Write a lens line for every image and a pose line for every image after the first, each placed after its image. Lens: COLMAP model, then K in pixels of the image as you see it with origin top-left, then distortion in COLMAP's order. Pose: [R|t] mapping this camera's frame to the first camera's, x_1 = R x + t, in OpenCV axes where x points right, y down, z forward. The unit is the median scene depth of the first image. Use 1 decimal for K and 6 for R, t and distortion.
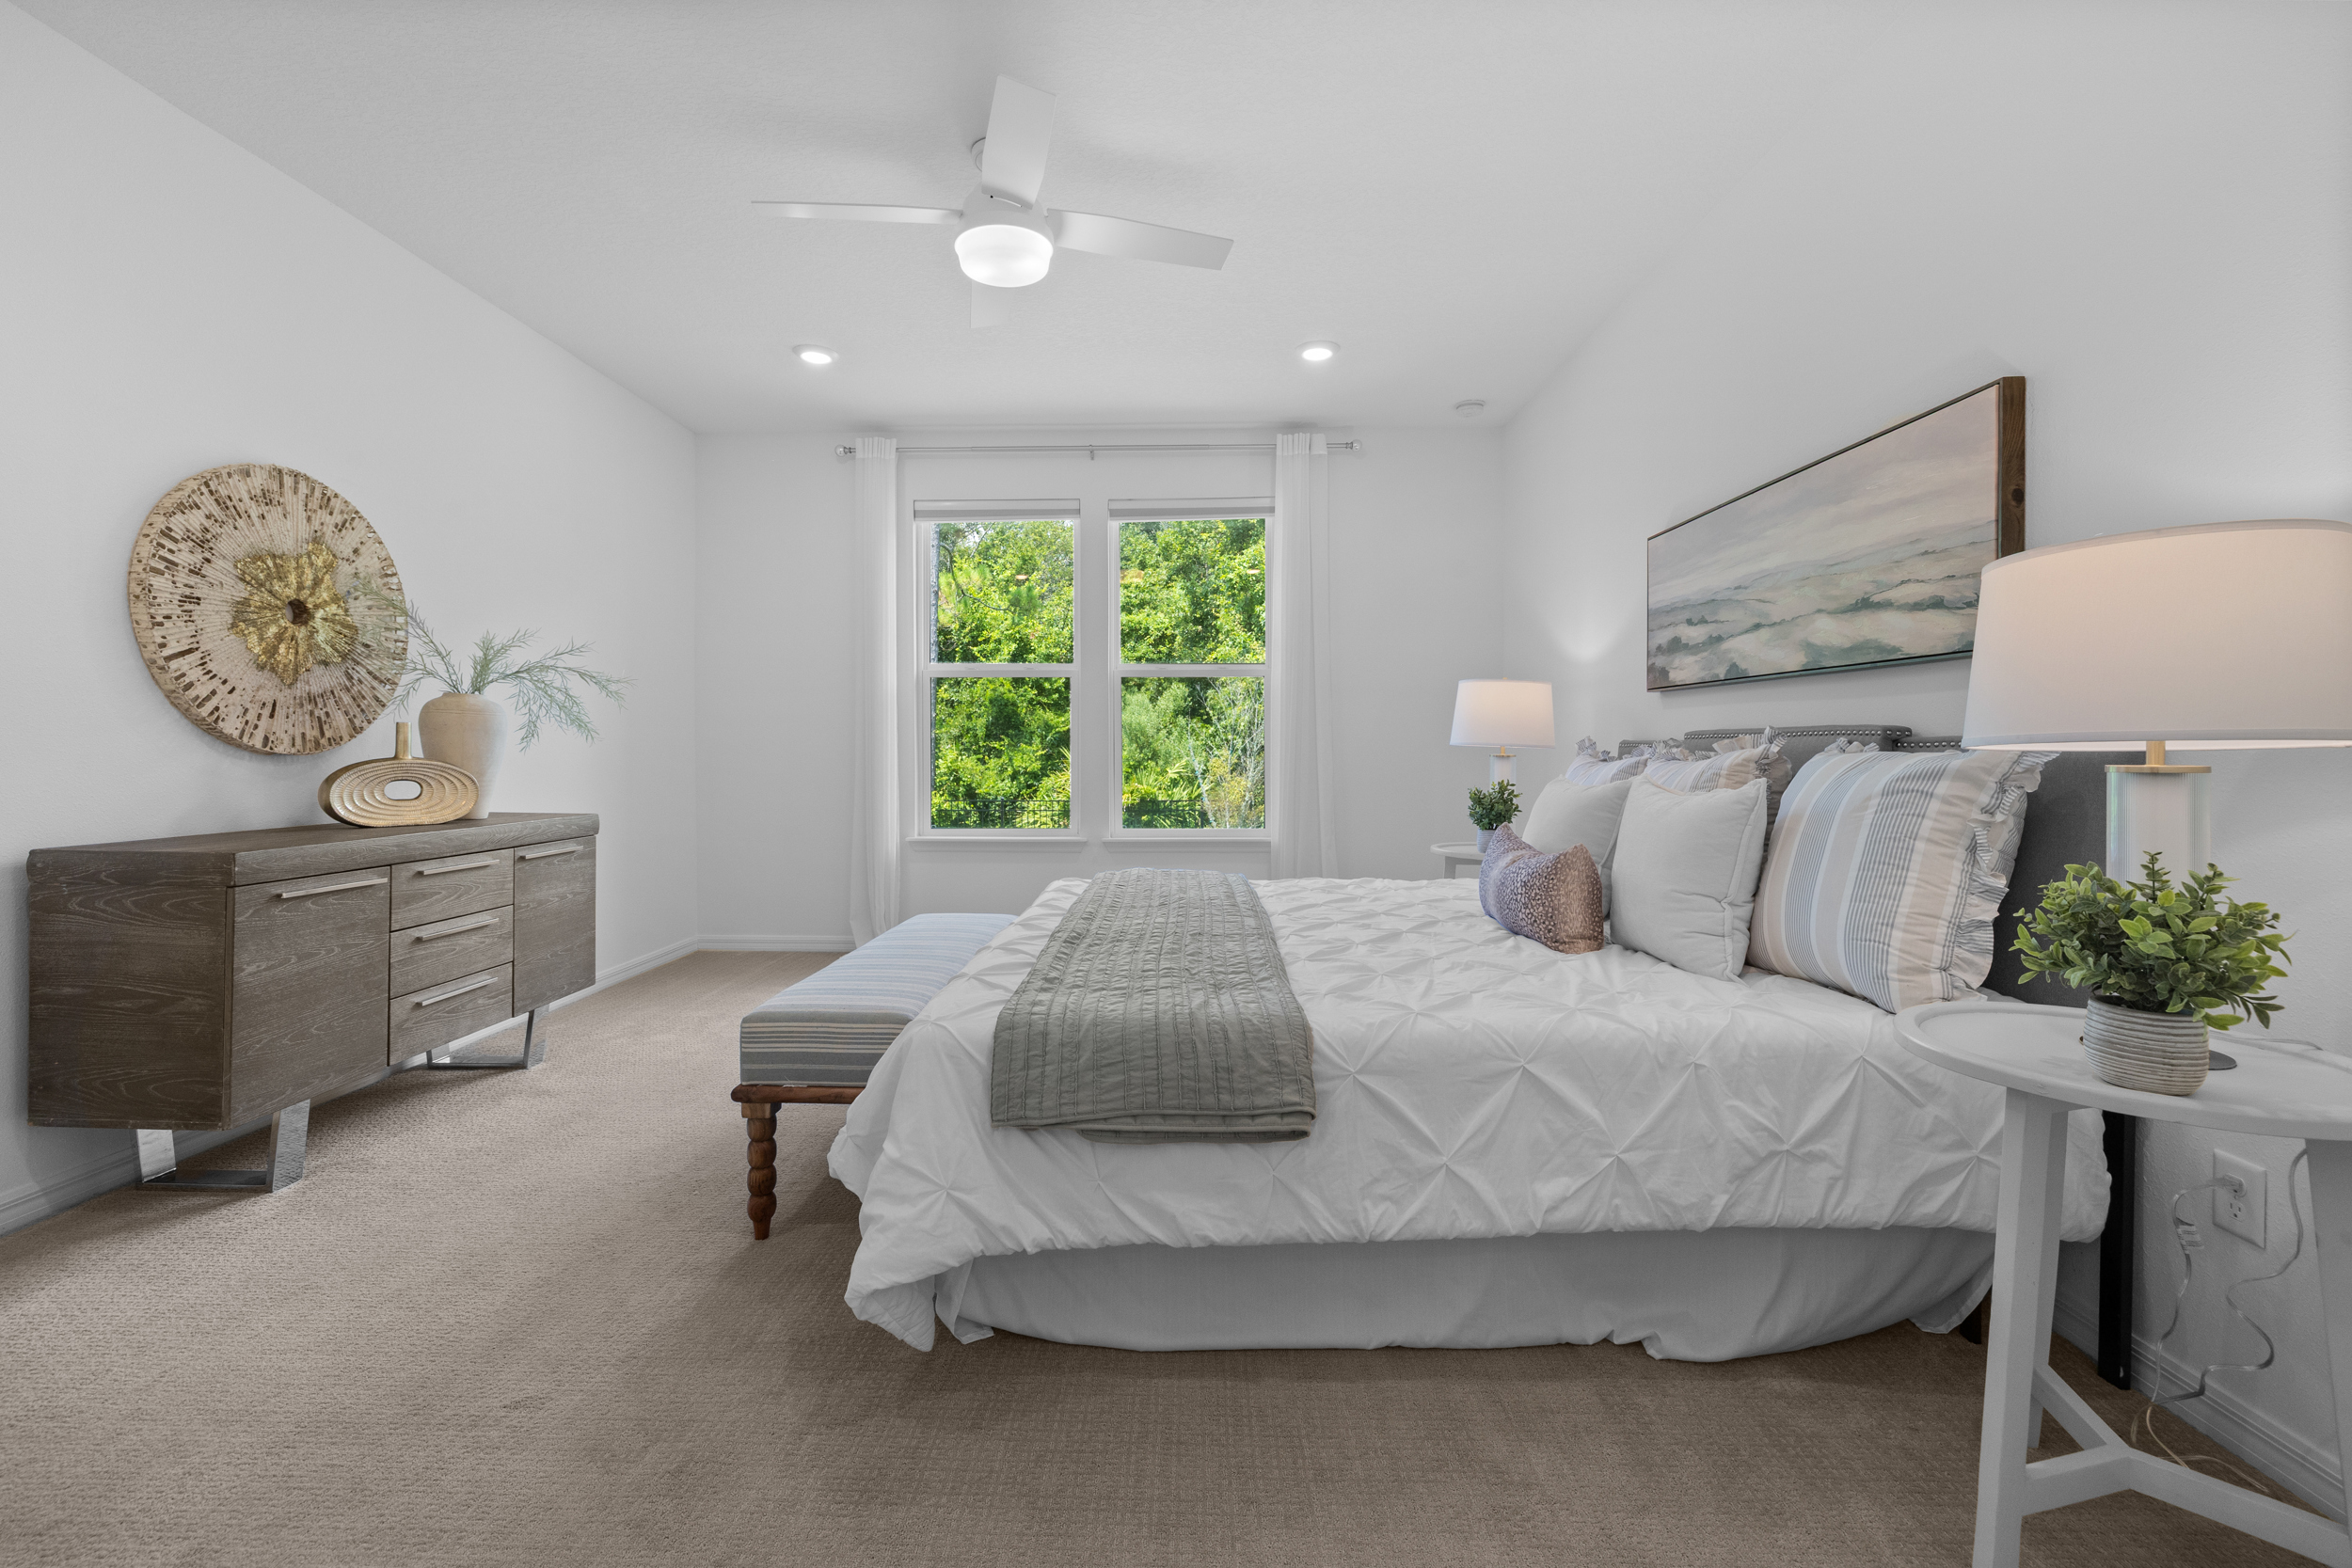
lens RADIAL K [[987.9, 0, 1164.6], [0, 987.9, 749.0], [0, 0, 1]] dist [-0.001466, -0.000087]
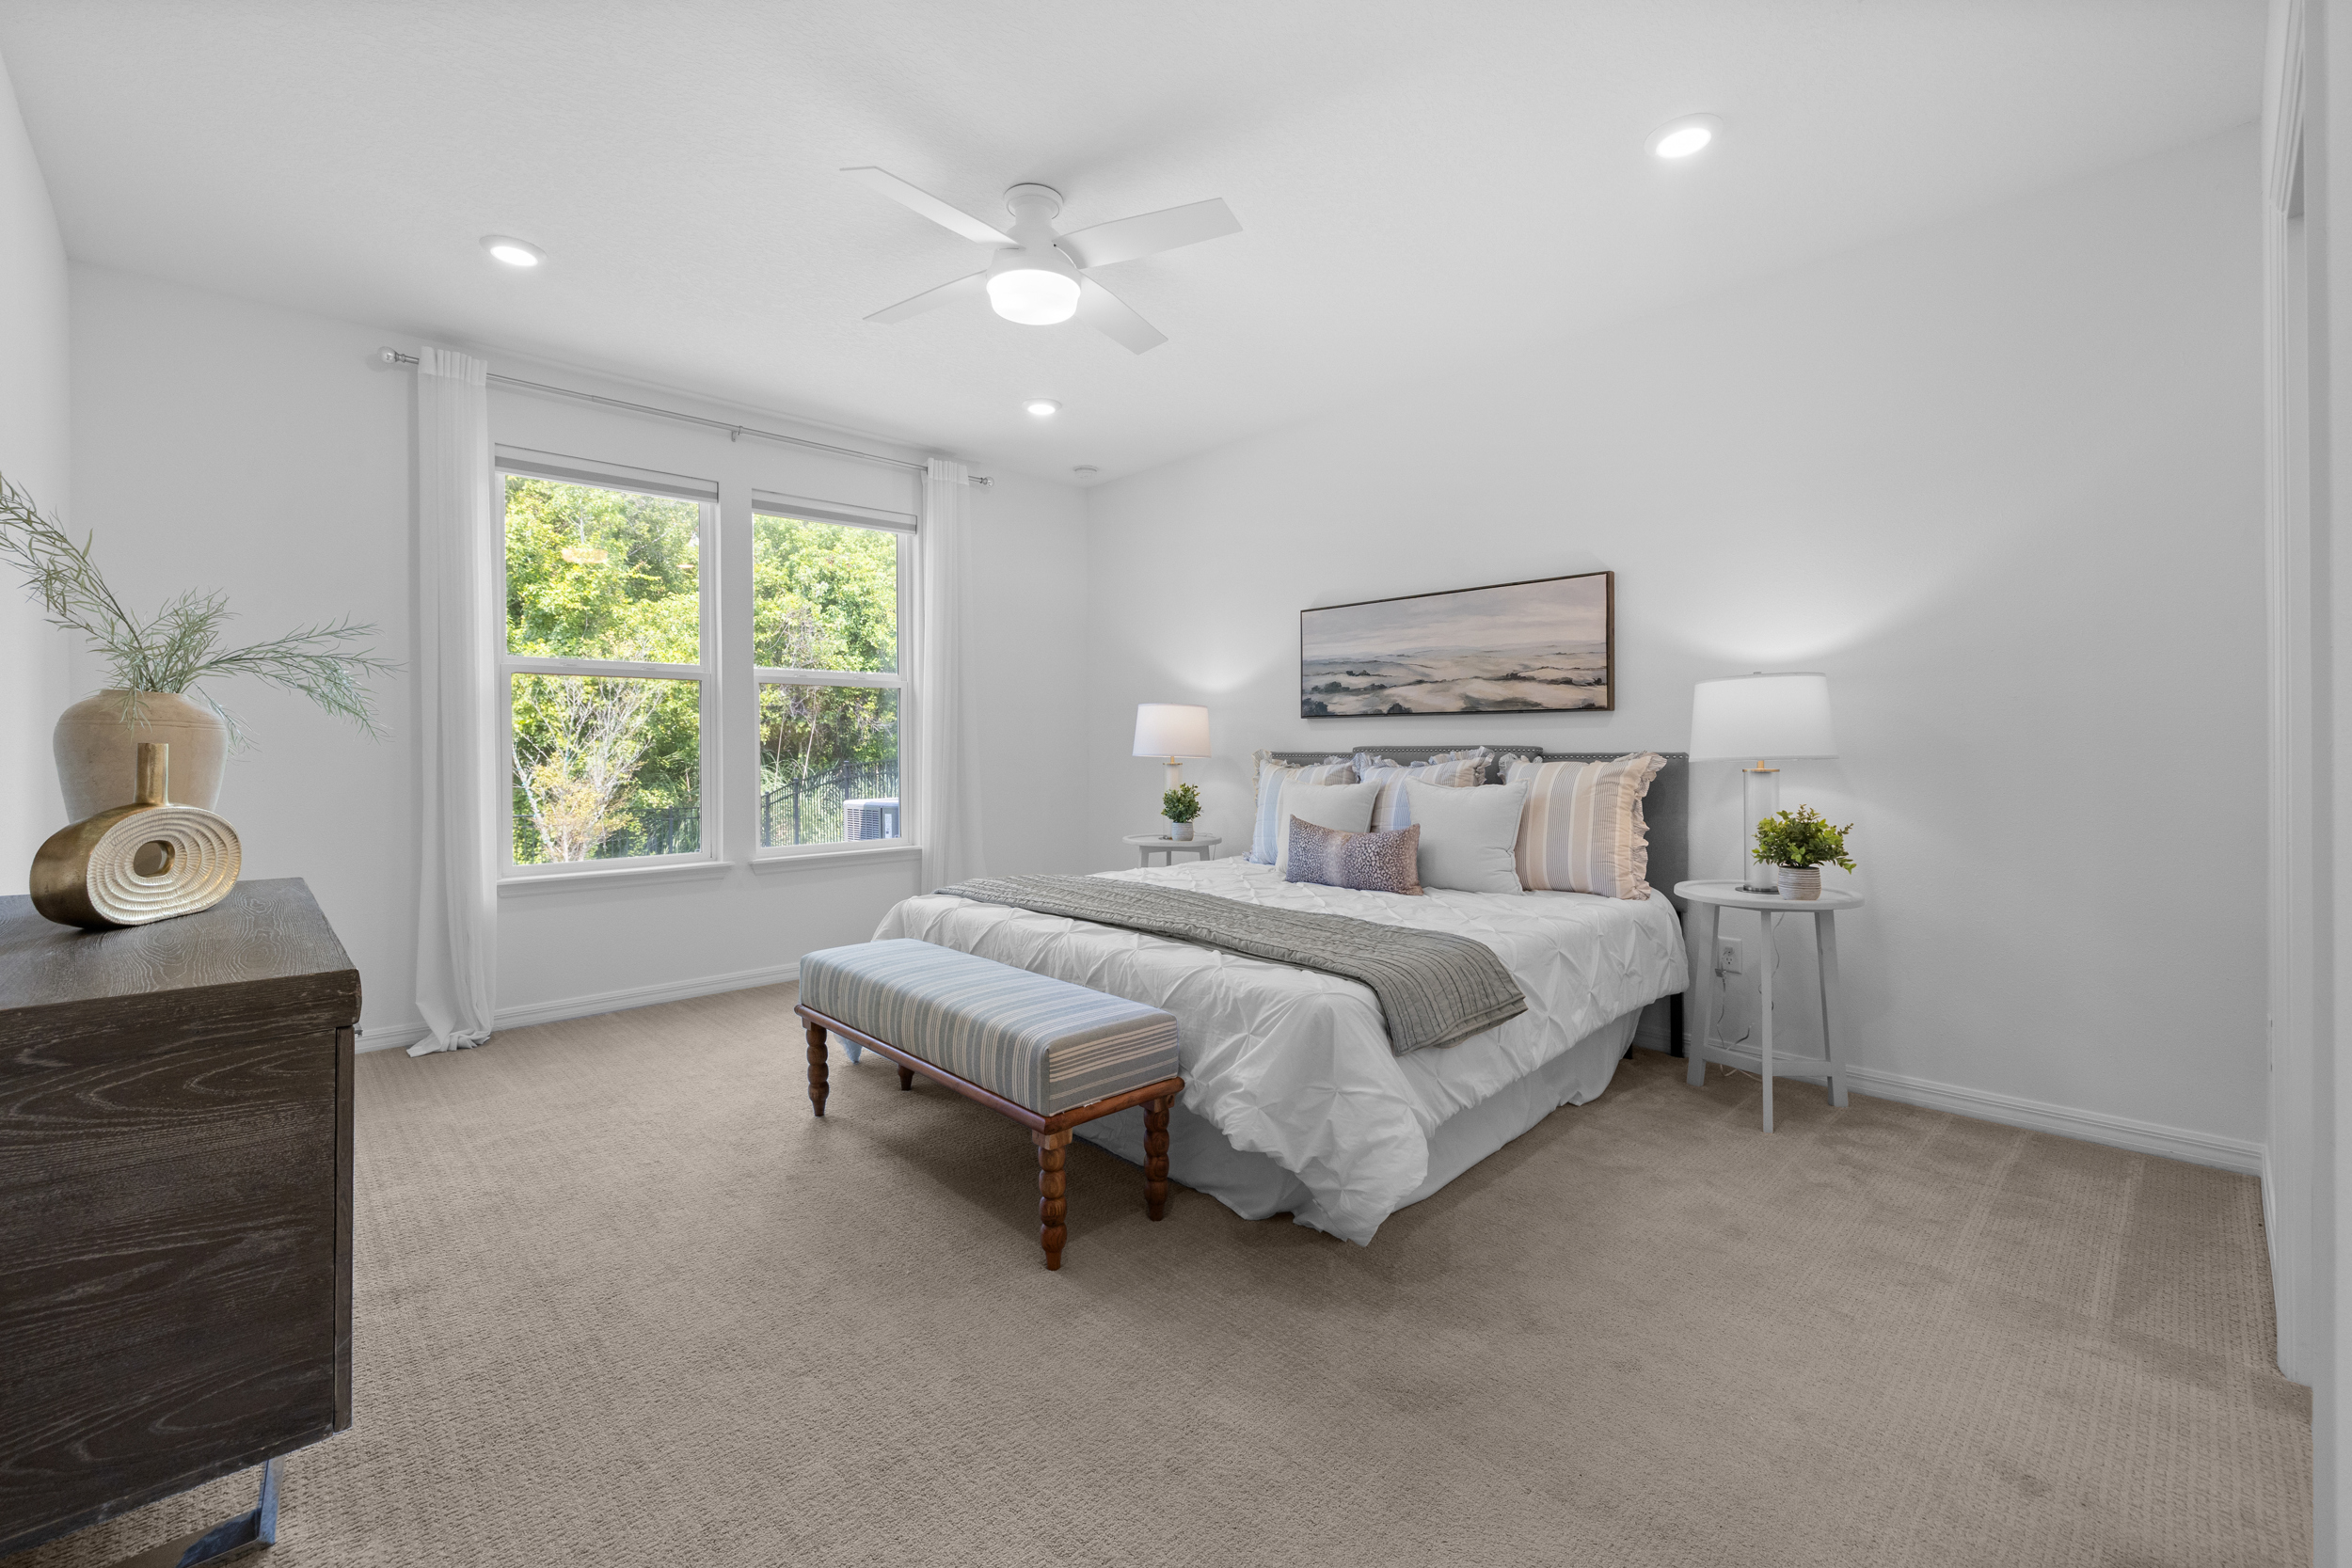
lens RADIAL K [[987.9, 0, 1164.6], [0, 987.9, 749.0], [0, 0, 1]] dist [-0.001466, -0.000087]
pose [[0.705230, -0.006923, 0.708945, -0.835922], [0.007812, 0.999967, 0.001994, -0.023312], [-0.708936, 0.004132, 0.705261, 0.175385]]
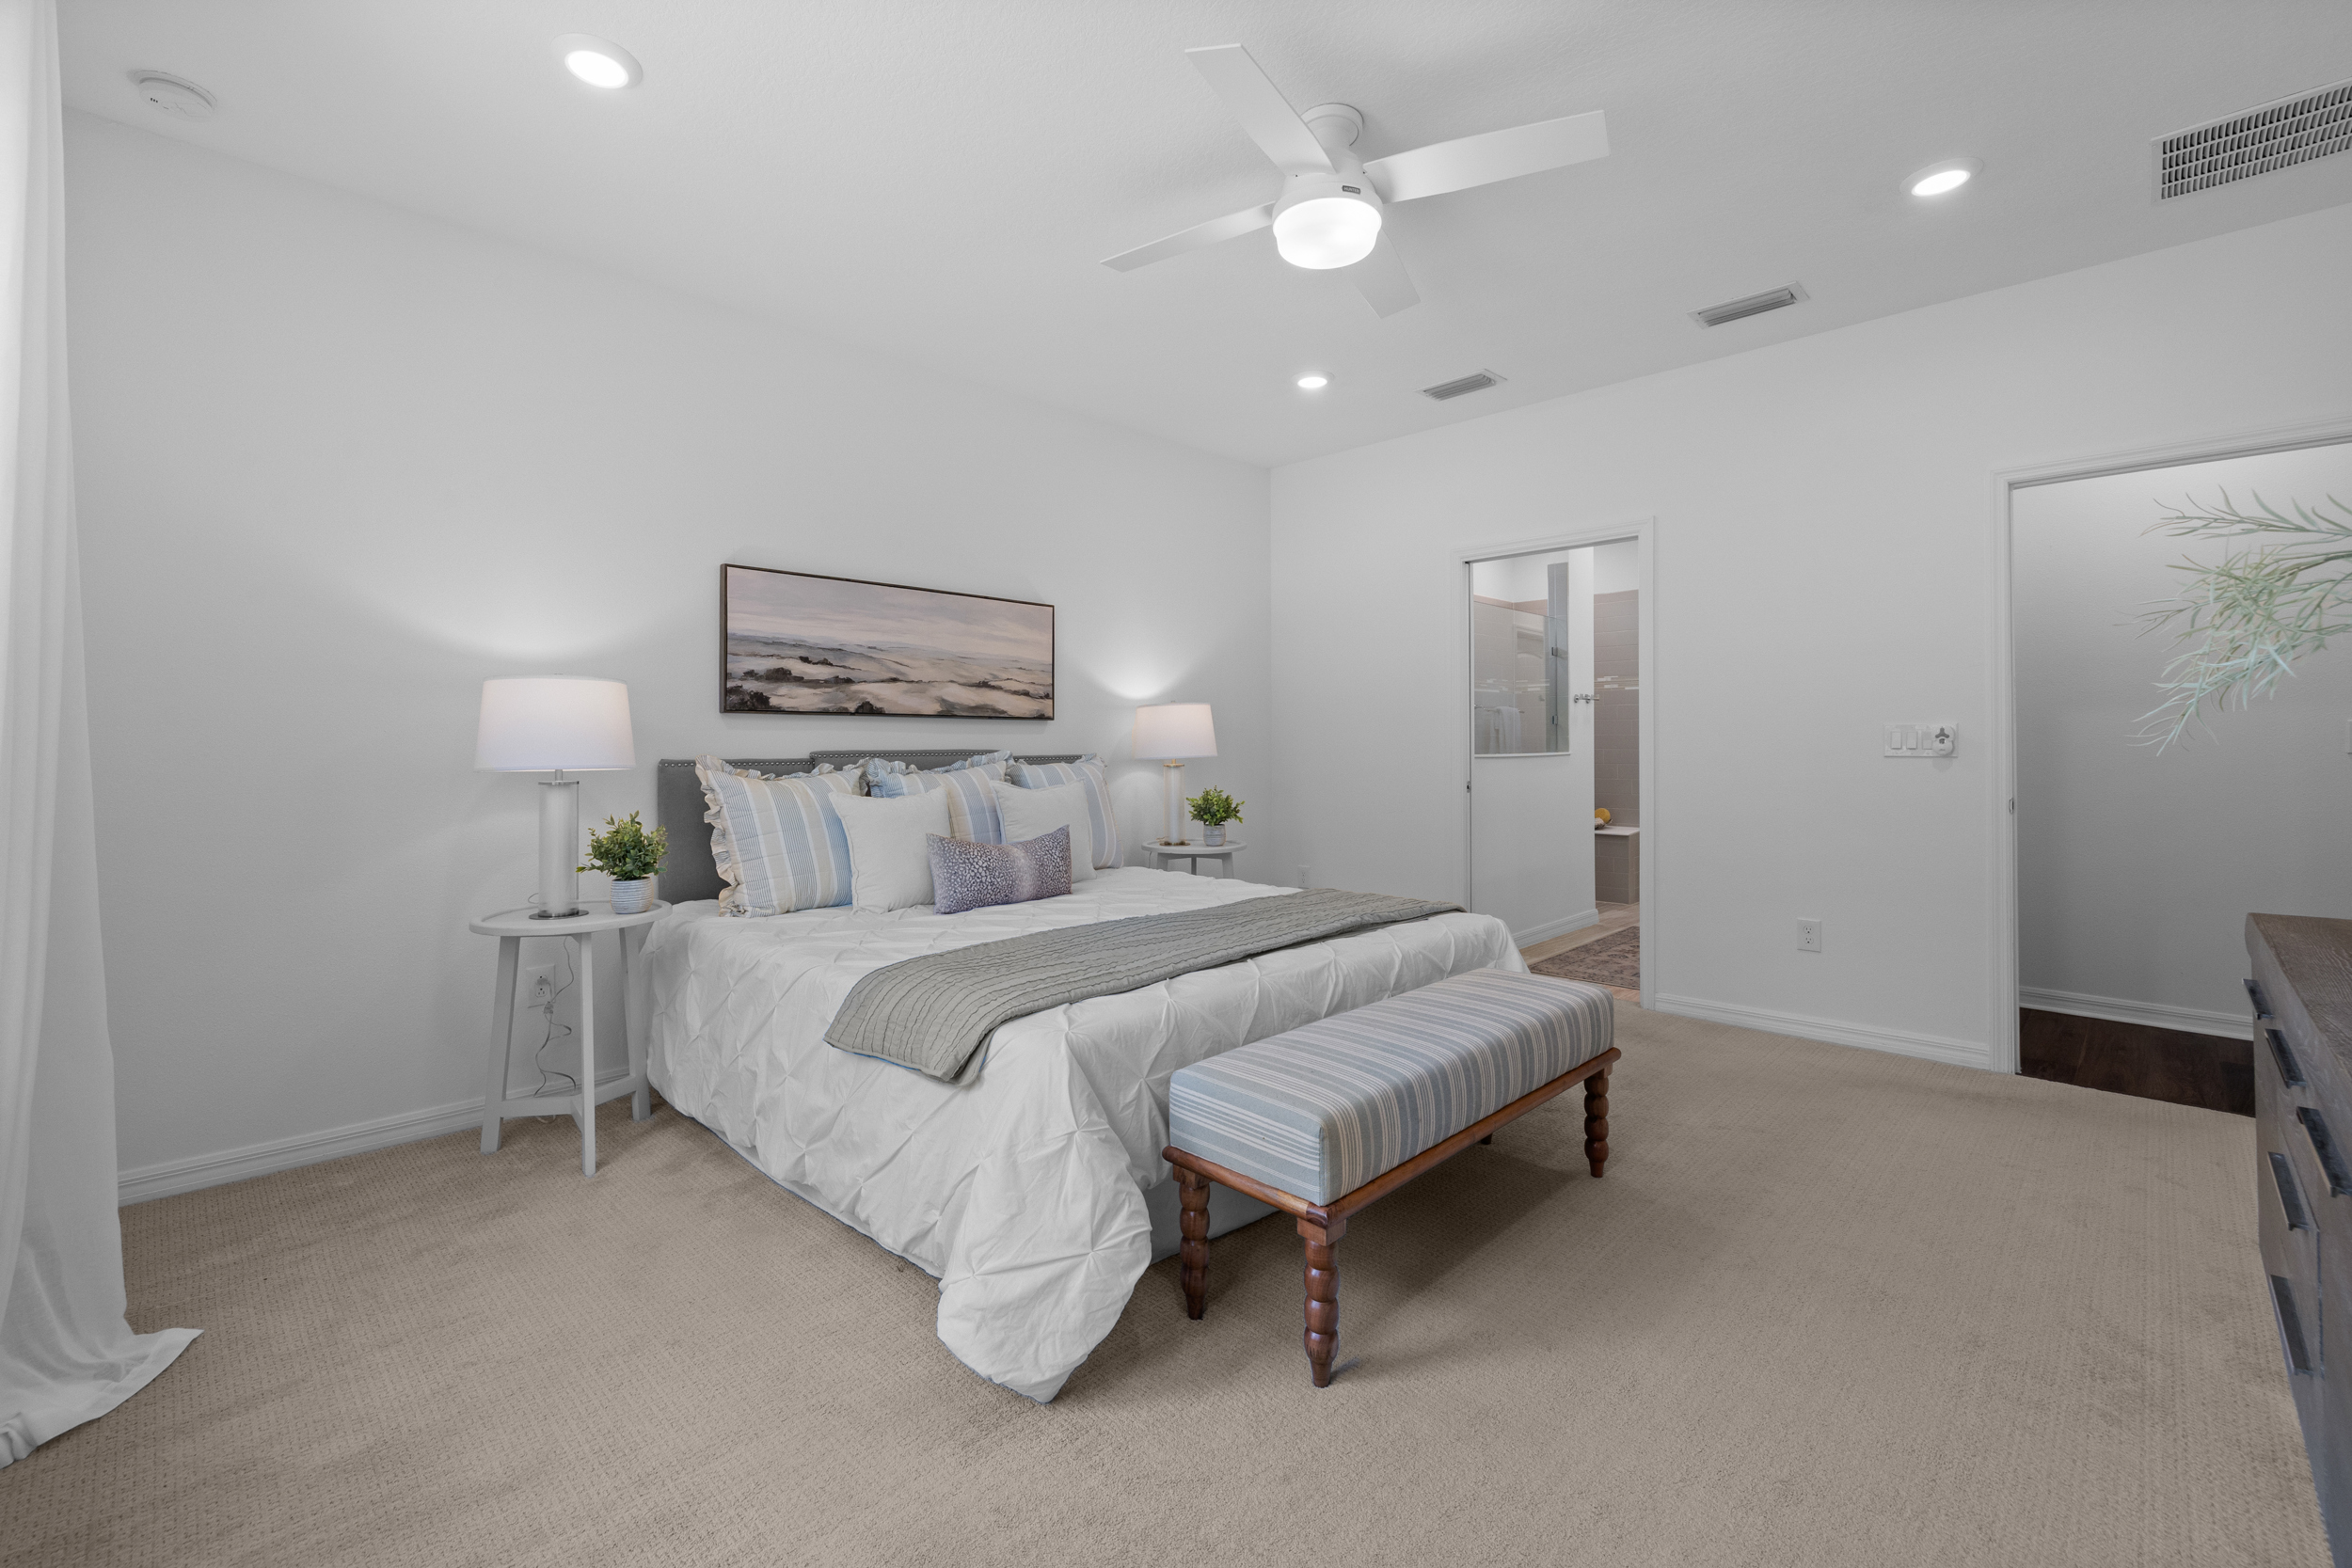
lens RADIAL K [[995.2, 0, 1182.2], [0, 995.2, 686.9], [0, 0, 1]] dist [0.000728, 0.000086]
pose [[-0.739349, 0.051059, 0.671384, -0.706439], [0.011556, 0.997936, -0.063167, -0.017331], [-0.673223, -0.038944, -0.738413, 1.835047]]
